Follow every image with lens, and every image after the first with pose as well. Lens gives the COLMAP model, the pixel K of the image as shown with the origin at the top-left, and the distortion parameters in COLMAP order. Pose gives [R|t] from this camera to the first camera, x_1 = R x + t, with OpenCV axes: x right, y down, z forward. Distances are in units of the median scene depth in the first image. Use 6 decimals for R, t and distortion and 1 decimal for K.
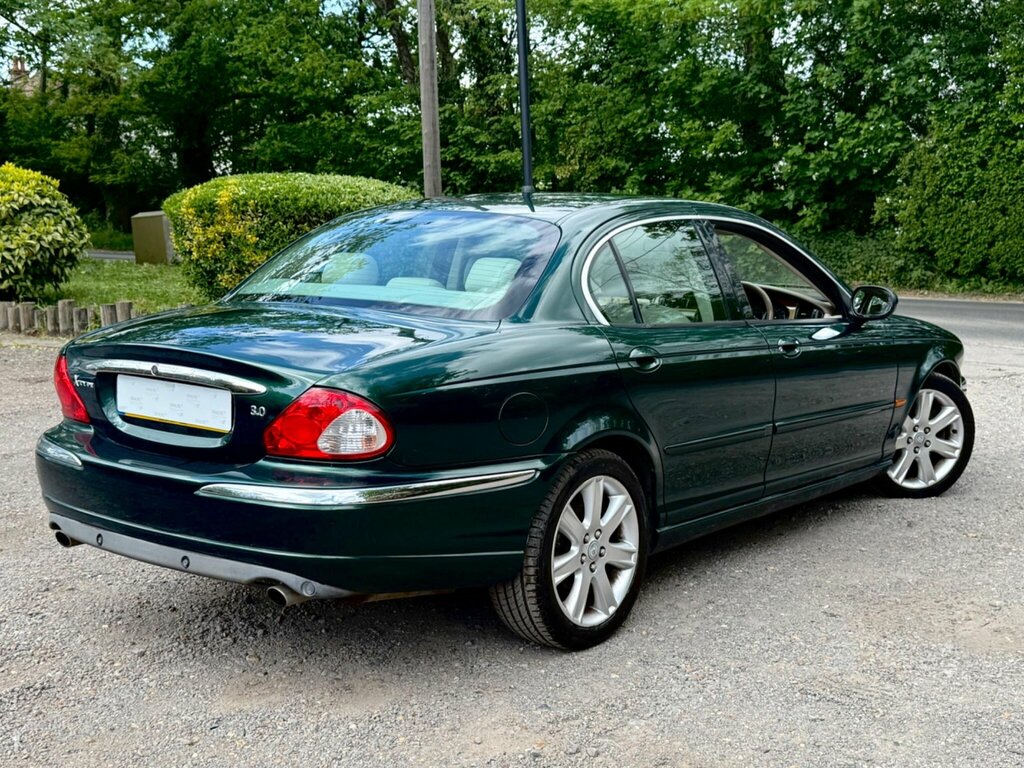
lens RADIAL K [[1273.4, 0, 518.1], [0, 1273.4, 381.5], [0, 0, 1]] dist [0.113027, 0.000000]
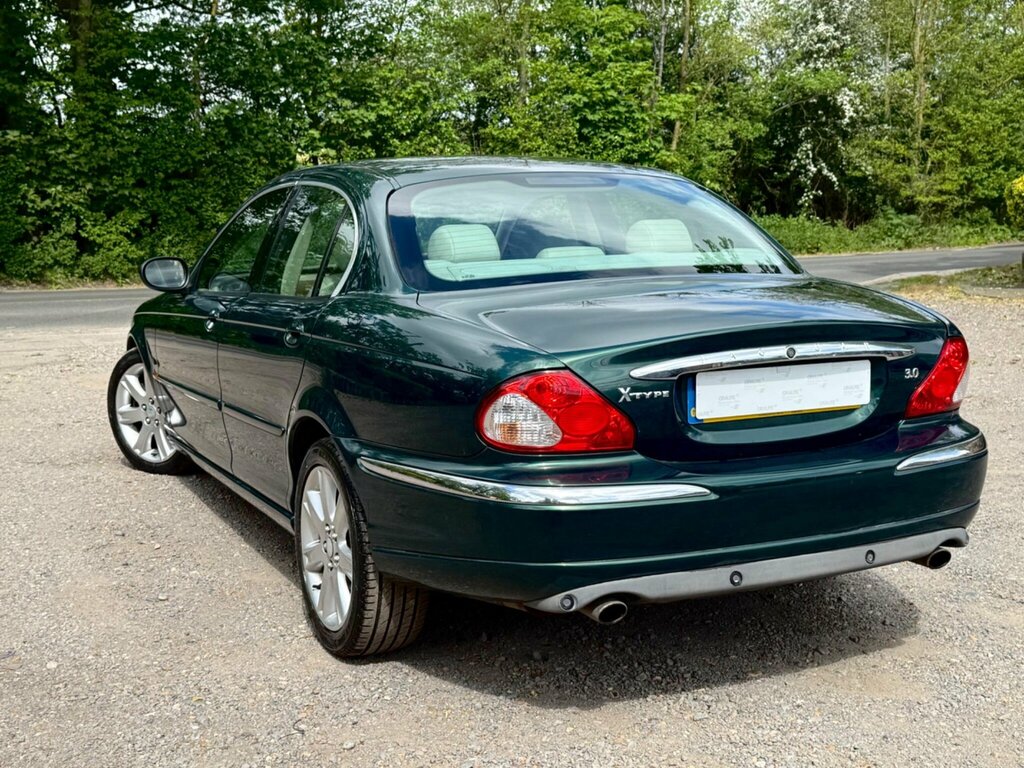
lens RADIAL K [[1287.0, 0, 494.9], [0, 1287.0, 383.8], [0, 0, 1]] dist [0.105918, 0.000000]
pose [[0.459118, -0.136416, 0.877839, -0.988110], [0.131025, 0.987731, 0.084966, -0.077154], [-0.878660, 0.076009, 0.471360, 0.681096]]
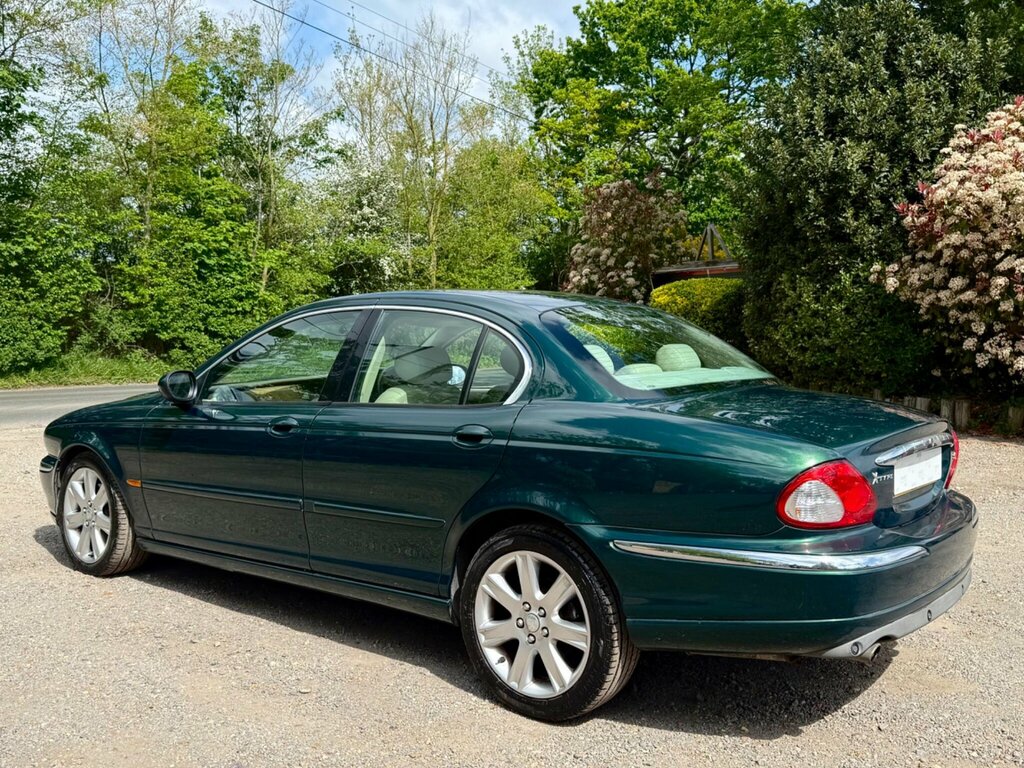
lens RADIAL K [[972.0, 0, 507.1], [0, 972.0, 386.5], [0, 0, 1]] dist [0.037962, 0.000000]
pose [[0.028938, -0.060565, 0.997745, -1.026330], [0.114739, 0.991766, 0.056874, -0.137900], [-0.992974, 0.112835, 0.035649, 1.202815]]
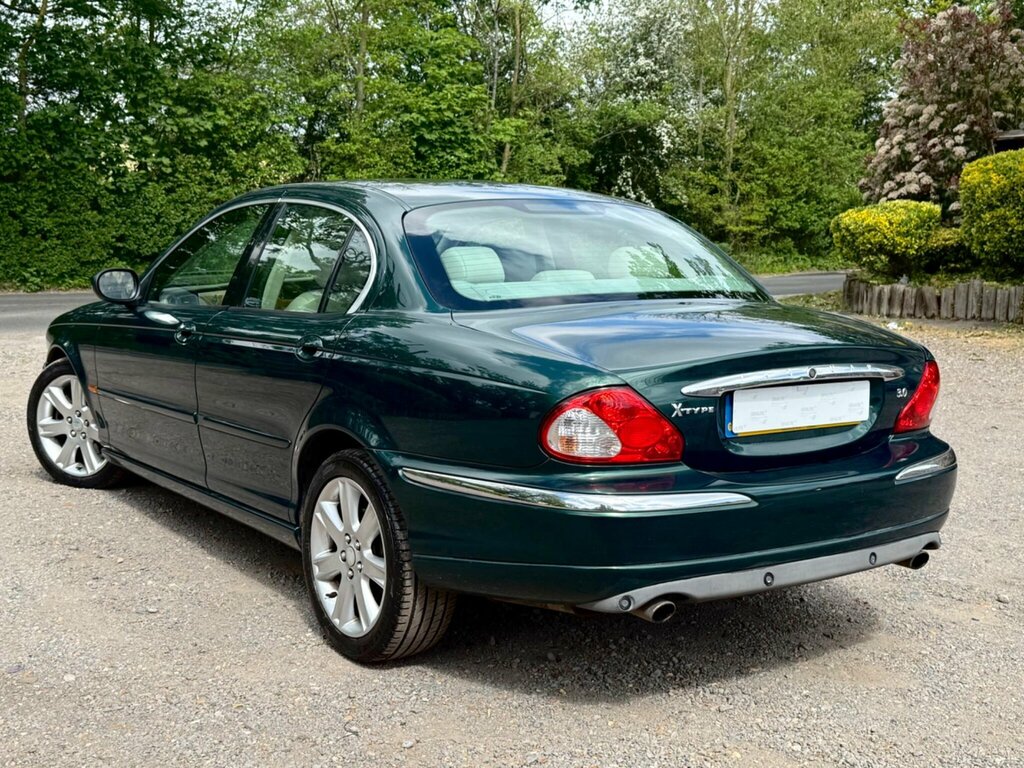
lens RADIAL K [[1287.0, 0, 504.8], [0, 1287.0, 376.1], [0, 0, 1]] dist [0.105918, 0.000000]
pose [[0.315805, -0.115933, 0.941715, -1.090382], [0.107286, 0.990505, 0.085961, -0.099258], [-0.942739, 0.073886, 0.325245, 0.798859]]
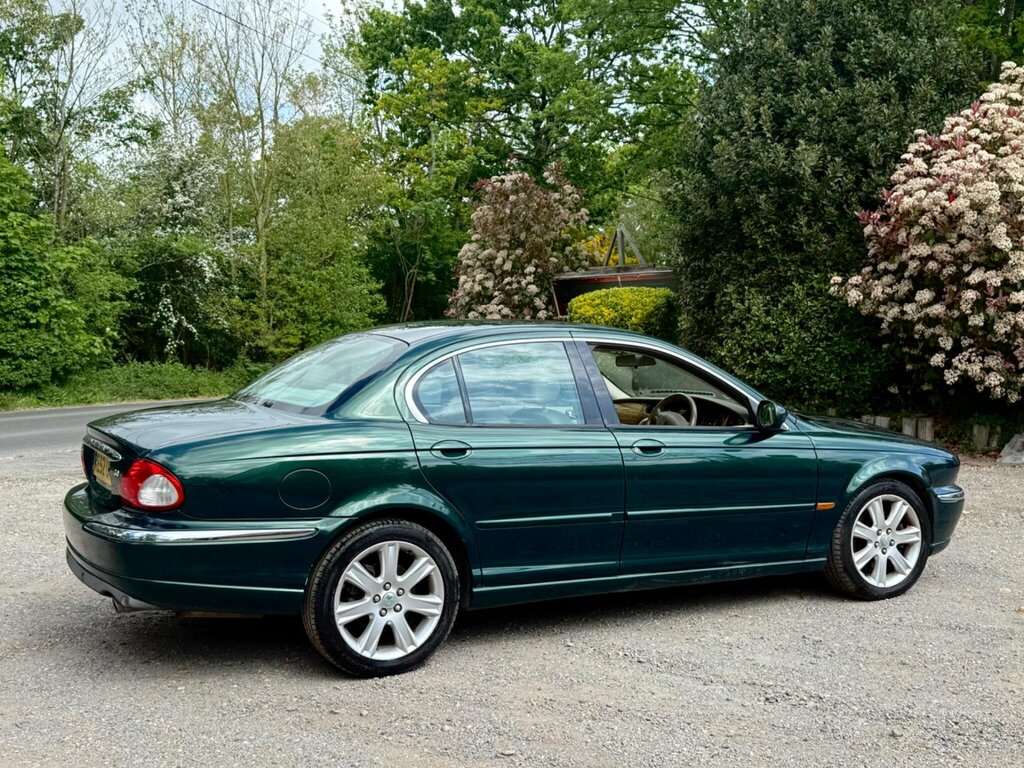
lens RADIAL K [[1151.1, 0, 515.2], [0, 1151.1, 383.6], [0, 0, 1]] dist [0.105609, 0.000000]
pose [[-0.155085, -0.041615, 0.987024, -1.154413], [0.123220, 0.990495, 0.061122, -0.219738], [-0.980187, 0.131100, -0.148483, 1.586569]]
